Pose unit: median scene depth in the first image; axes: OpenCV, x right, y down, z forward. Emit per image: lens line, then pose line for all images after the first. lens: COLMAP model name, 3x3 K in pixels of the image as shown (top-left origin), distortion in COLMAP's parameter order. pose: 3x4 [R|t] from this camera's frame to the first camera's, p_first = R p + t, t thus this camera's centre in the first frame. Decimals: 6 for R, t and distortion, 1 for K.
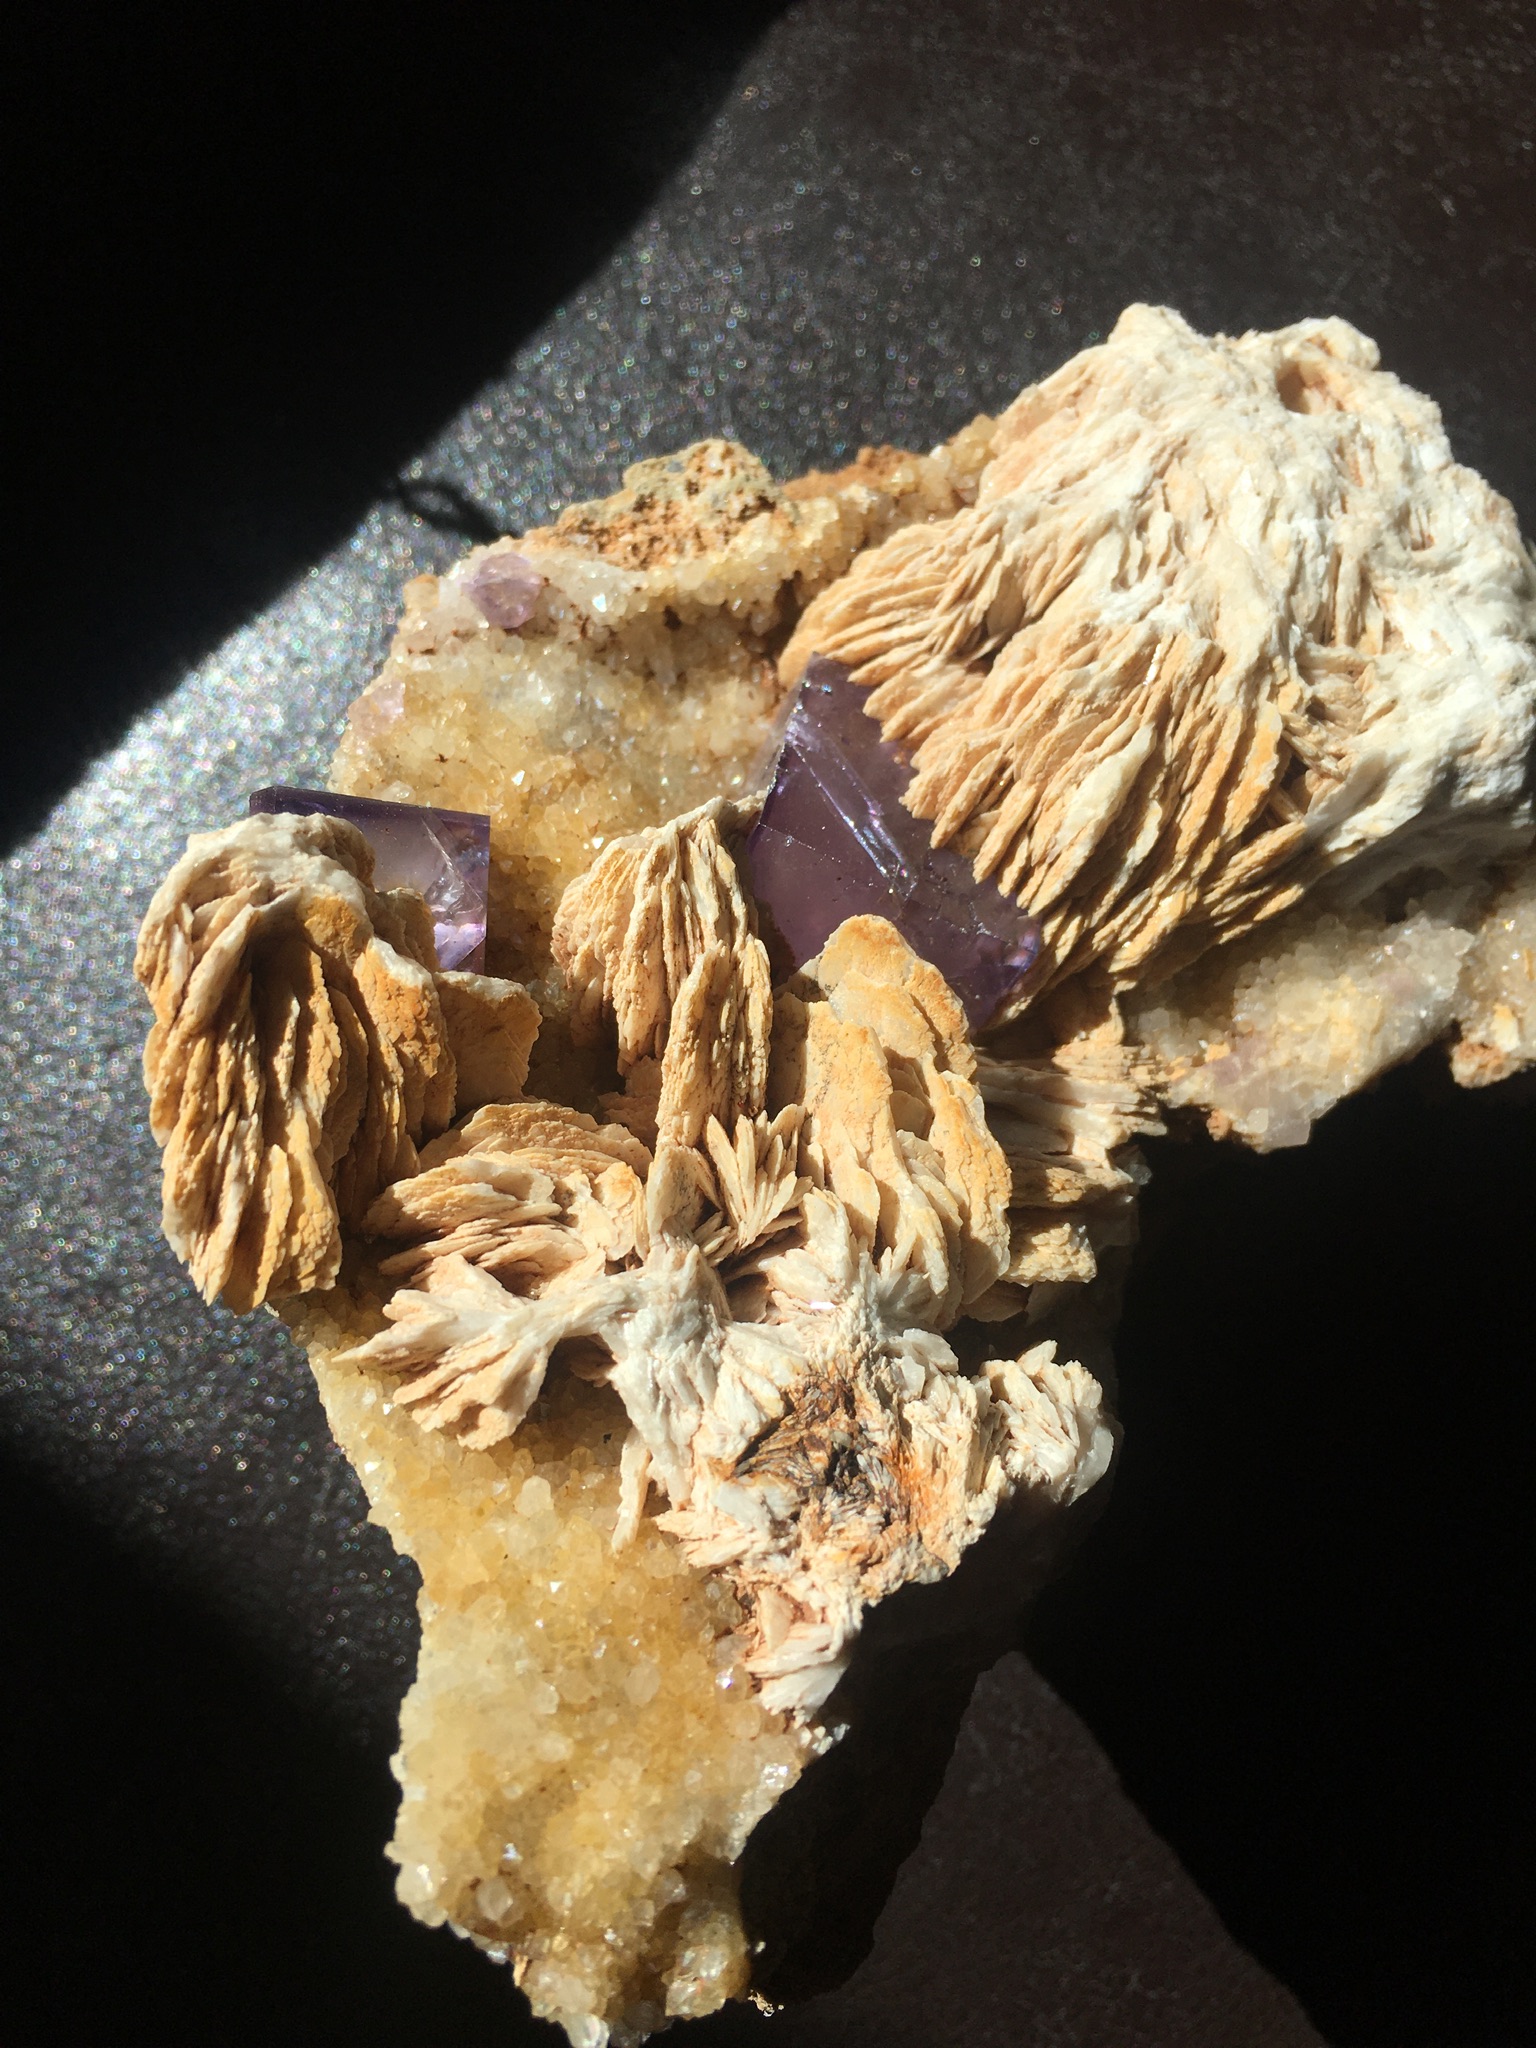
lens RADIAL K [[1752.9, 0, 768.7], [0, 1752.9, 1030.3], [0, 0, 1]] dist [0.015495, -0.058293]
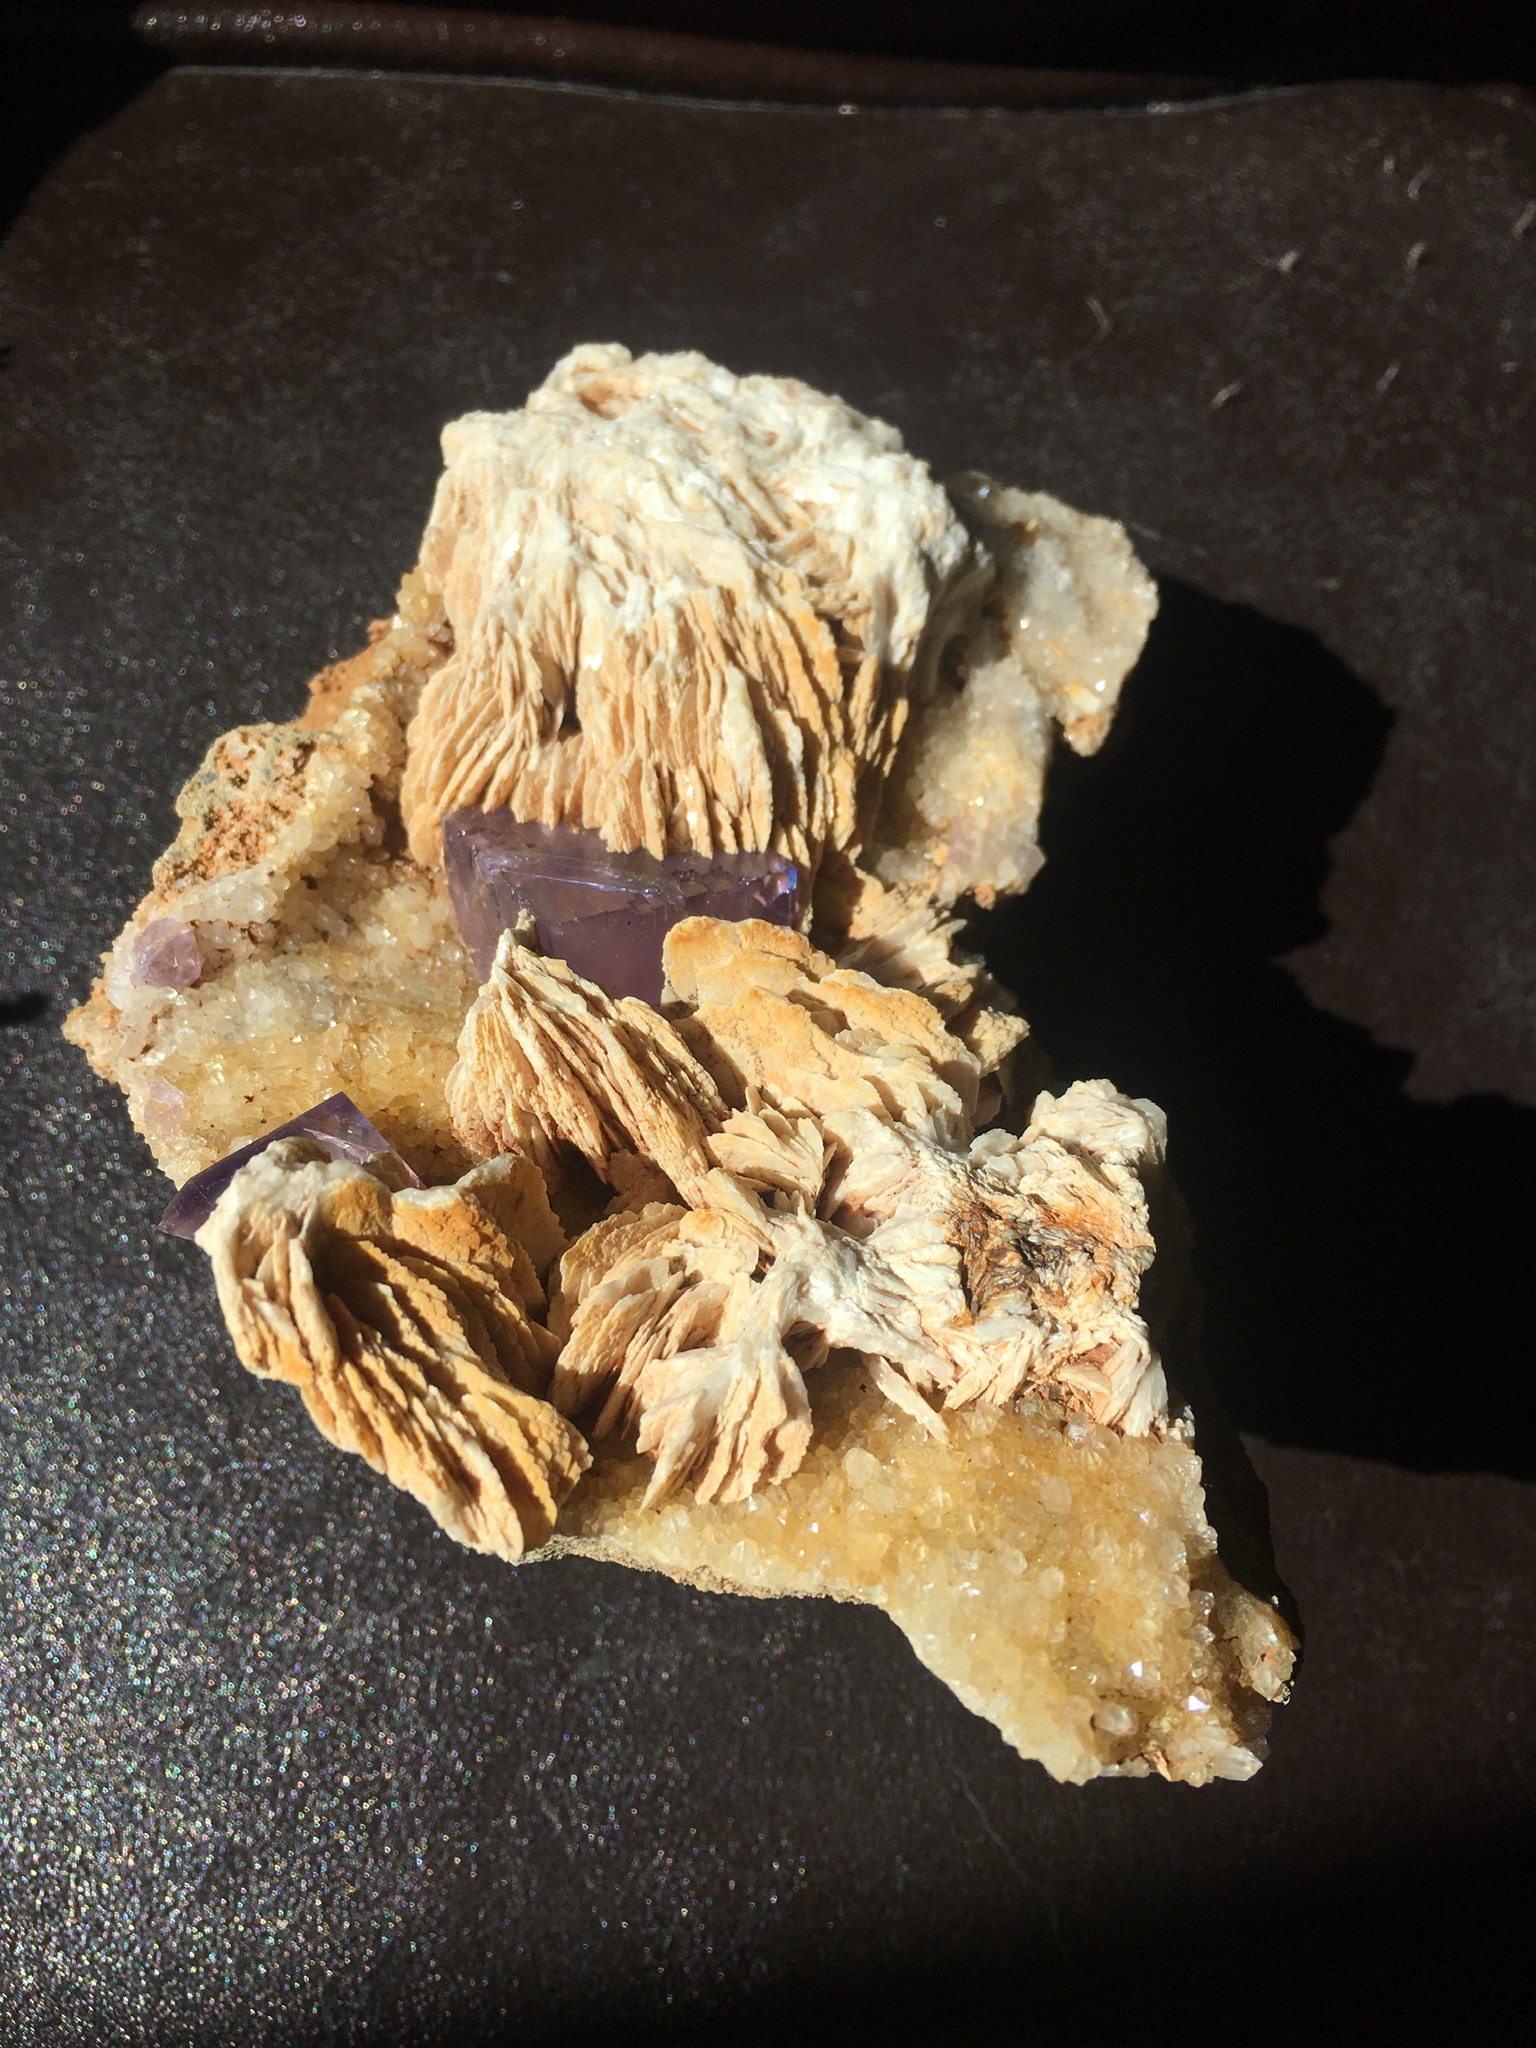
lens RADIAL K [[1752.9, 0, 770.7], [0, 1752.9, 1027.4], [0, 0, 1]] dist [0.015495, -0.058293]
pose [[0.700122, -0.640470, 0.315637, -0.299812], [0.674471, 0.738299, 0.002049, 0.021585], [-0.234346, 0.211454, 0.948878, -0.069139]]
